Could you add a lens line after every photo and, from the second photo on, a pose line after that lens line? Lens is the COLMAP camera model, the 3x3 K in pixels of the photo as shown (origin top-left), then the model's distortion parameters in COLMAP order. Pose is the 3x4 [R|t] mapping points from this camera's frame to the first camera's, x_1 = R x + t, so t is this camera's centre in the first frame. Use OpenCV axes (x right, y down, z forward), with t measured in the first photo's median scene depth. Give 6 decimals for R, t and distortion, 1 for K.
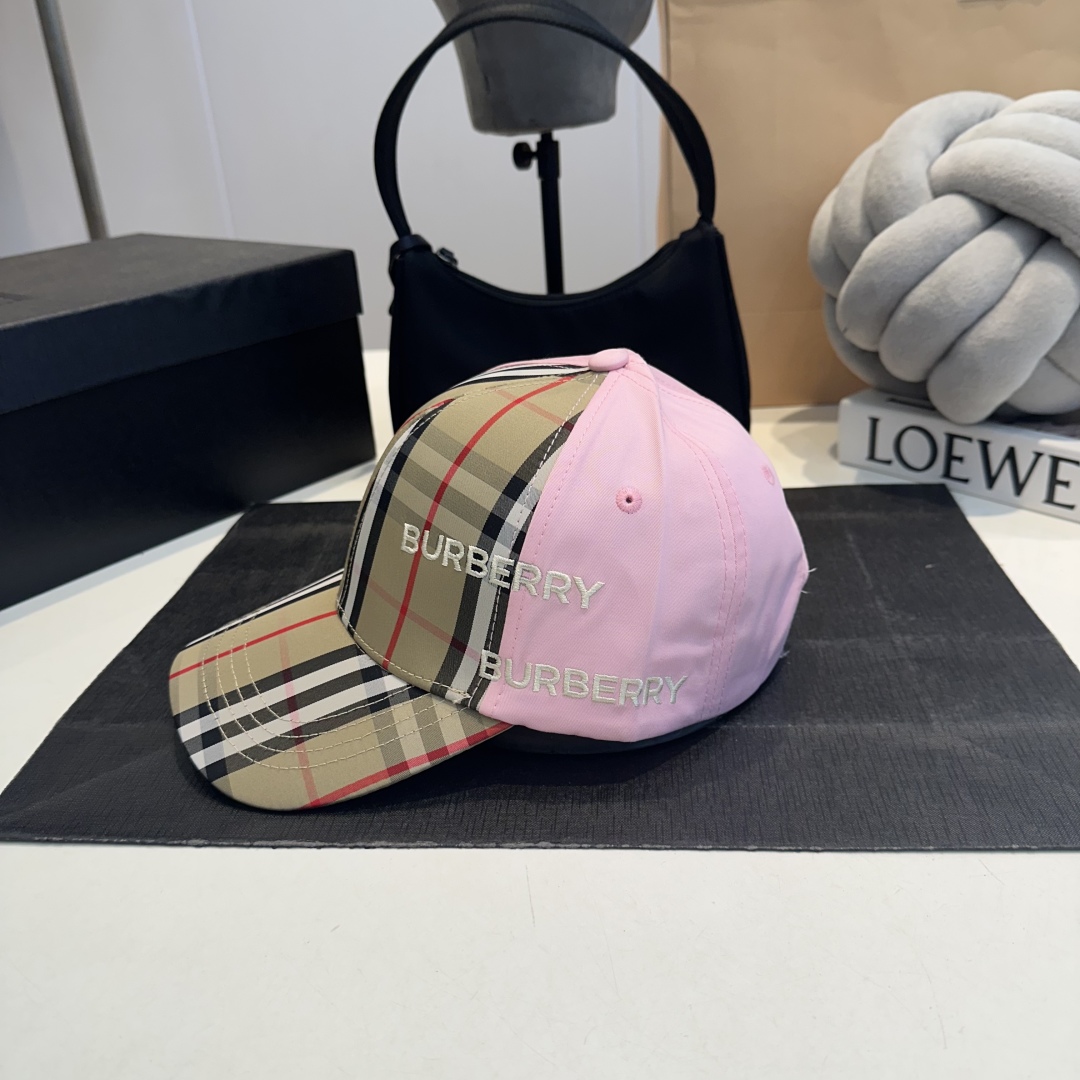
lens RADIAL K [[1055.7, 0, 533.4], [0, 1055.7, 564.3], [0, 0, 1]] dist [-0.036116, 0.000000]
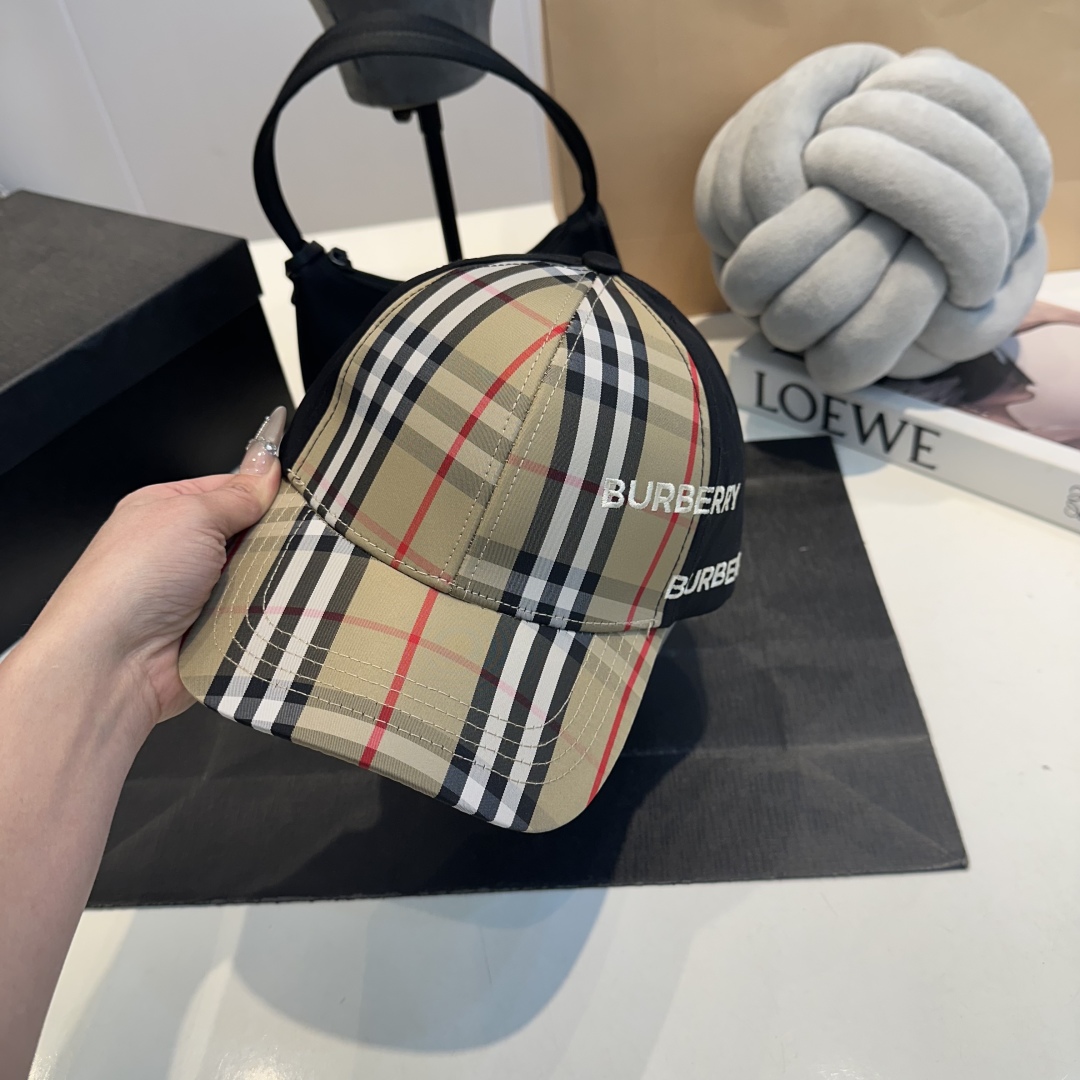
lens RADIAL K [[1055.7, 0, 529.4], [0, 1055.7, 559.4], [0, 0, 1]] dist [-0.036116, 0.000000]
pose [[0.993778, -0.106857, 0.031424, 0.040946], [0.092681, 0.949807, 0.298792, -0.344831], [-0.061774, -0.294021, 0.953801, -0.076695]]
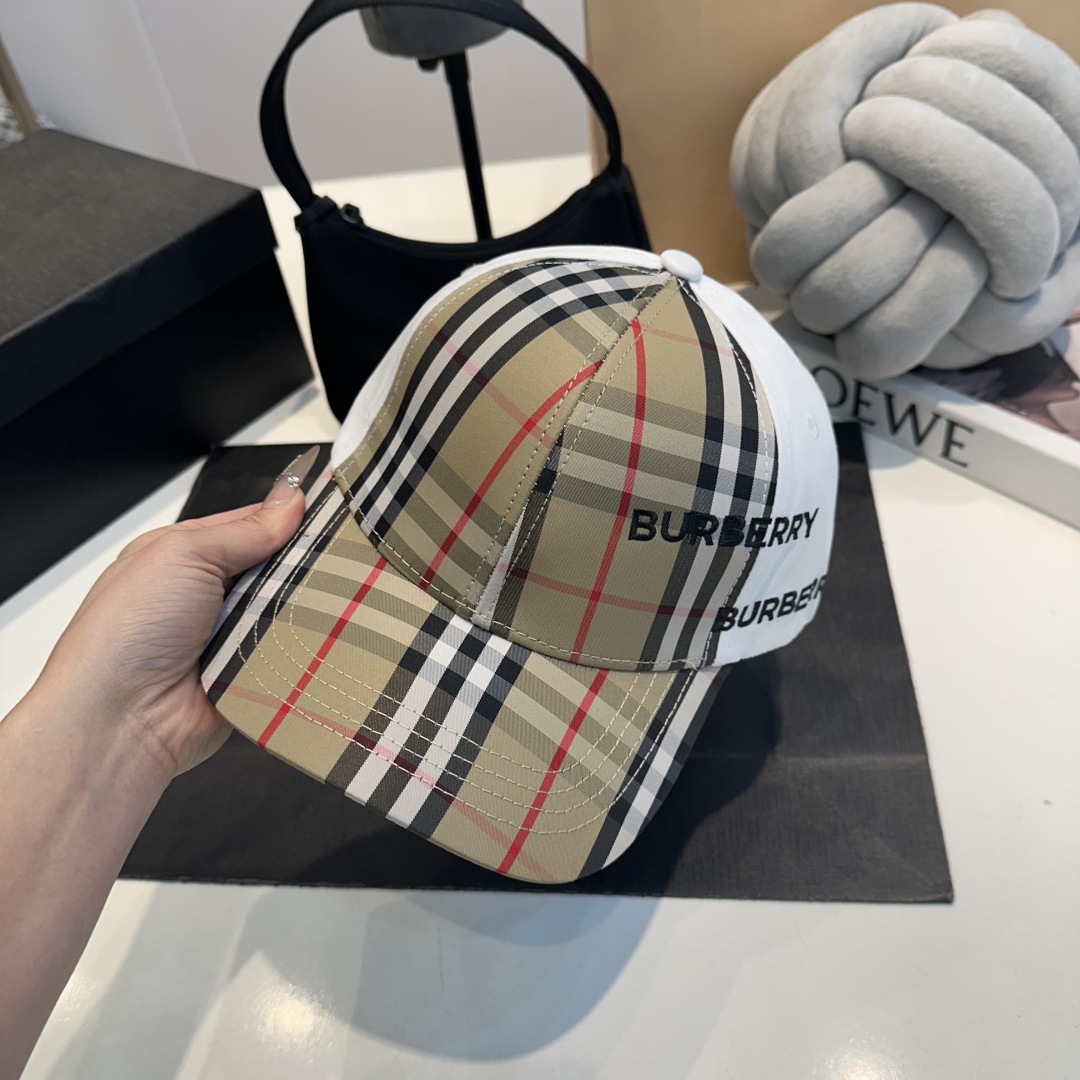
lens RADIAL K [[1055.7, 0, 541.1], [0, 1055.7, 555.9], [0, 0, 1]] dist [-0.036116, 0.000000]
pose [[0.998197, -0.055073, -0.023880, 0.110939], [0.059932, 0.936744, 0.344847, -0.367504], [0.003378, -0.345656, 0.938355, -0.028431]]
